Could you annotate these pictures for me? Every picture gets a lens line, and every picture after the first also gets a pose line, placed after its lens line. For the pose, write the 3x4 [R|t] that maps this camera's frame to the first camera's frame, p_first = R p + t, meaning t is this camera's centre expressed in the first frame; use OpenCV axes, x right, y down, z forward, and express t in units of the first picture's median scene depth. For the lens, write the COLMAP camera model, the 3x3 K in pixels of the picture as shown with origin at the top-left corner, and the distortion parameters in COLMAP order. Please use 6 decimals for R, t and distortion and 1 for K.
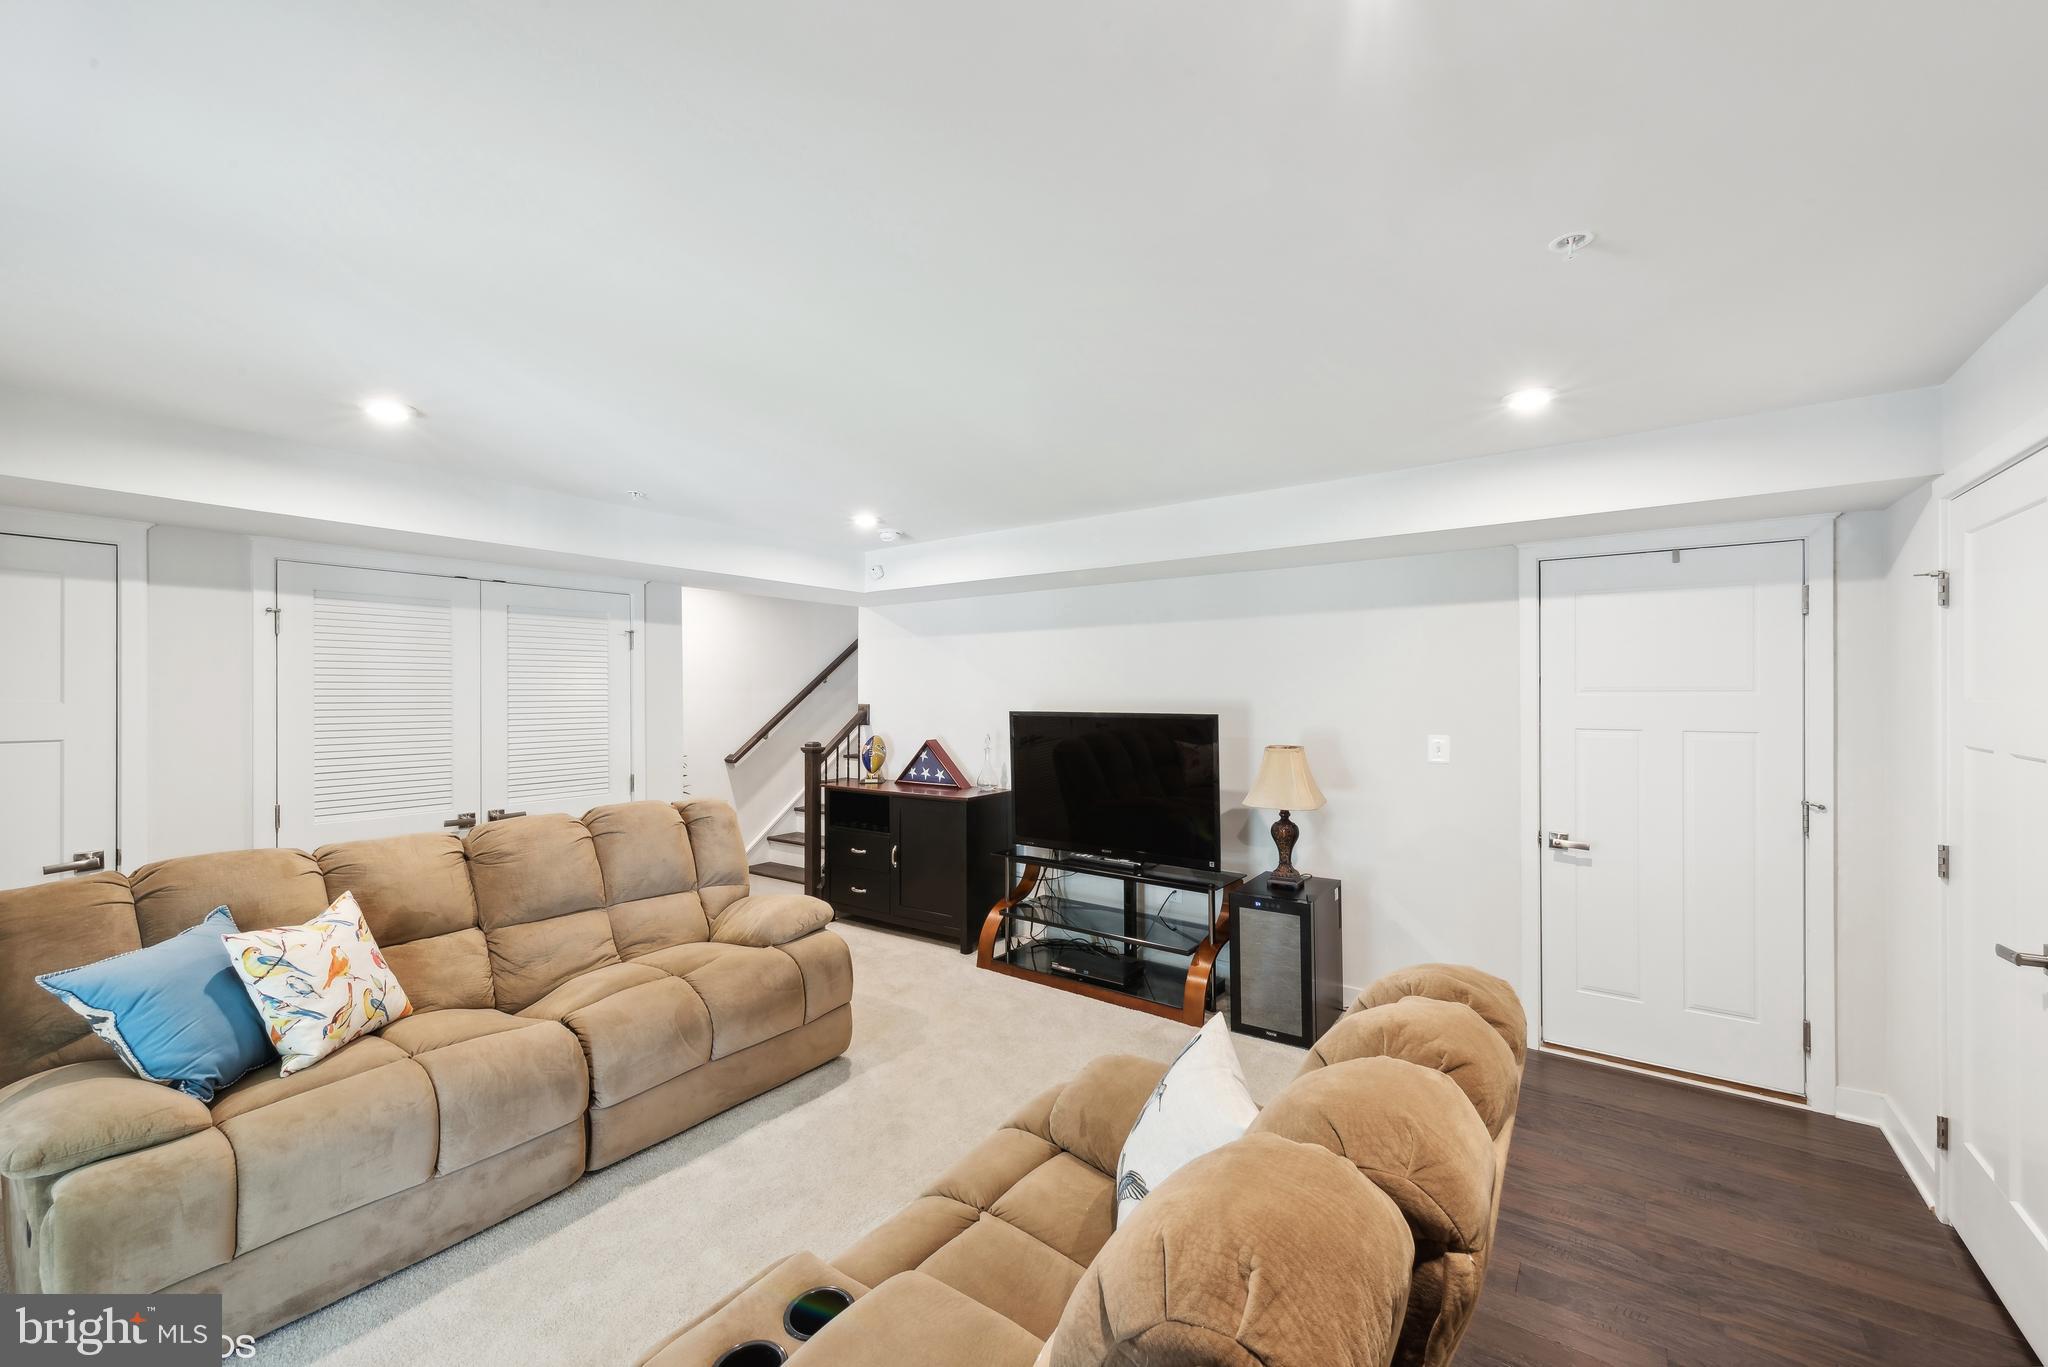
lens RADIAL K [[815.2, 0, 1042.6], [0, 815.2, 684.5], [0, 0, 1]] dist [0.007126, -0.001650]
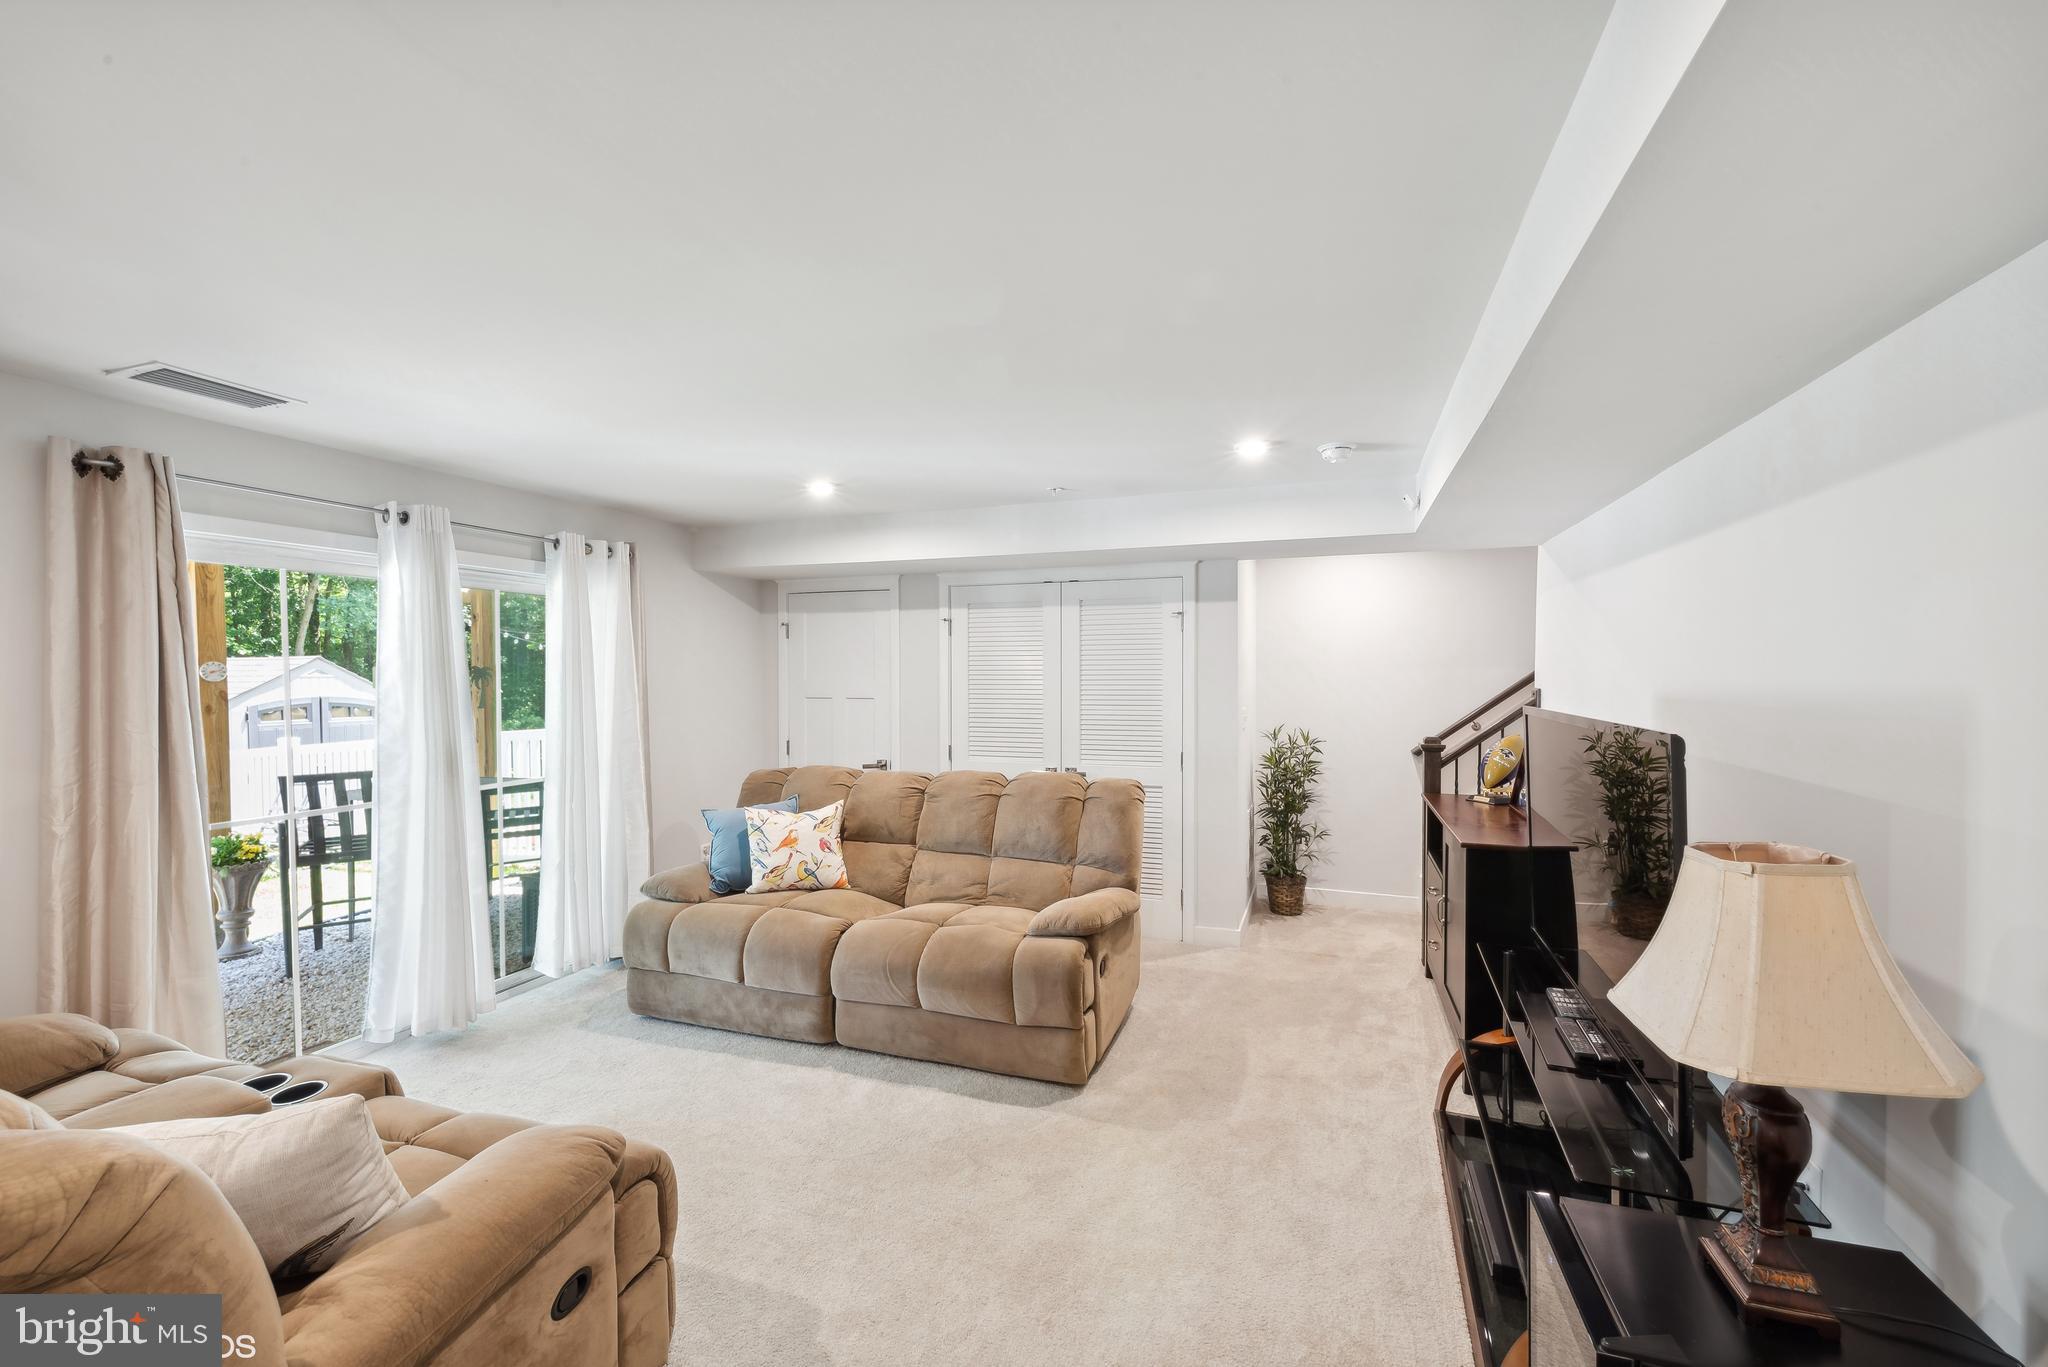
lens RADIAL K [[815.2, 0, 1043.5], [0, 815.2, 687.1], [0, 0, 1]] dist [0.007126, -0.001650]
pose [[0.269336, 0.014815, -0.962932, 0.702562], [0.012217, 0.999749, 0.018799, 0.011483], [0.962969, -0.016827, 0.269087, 0.891703]]
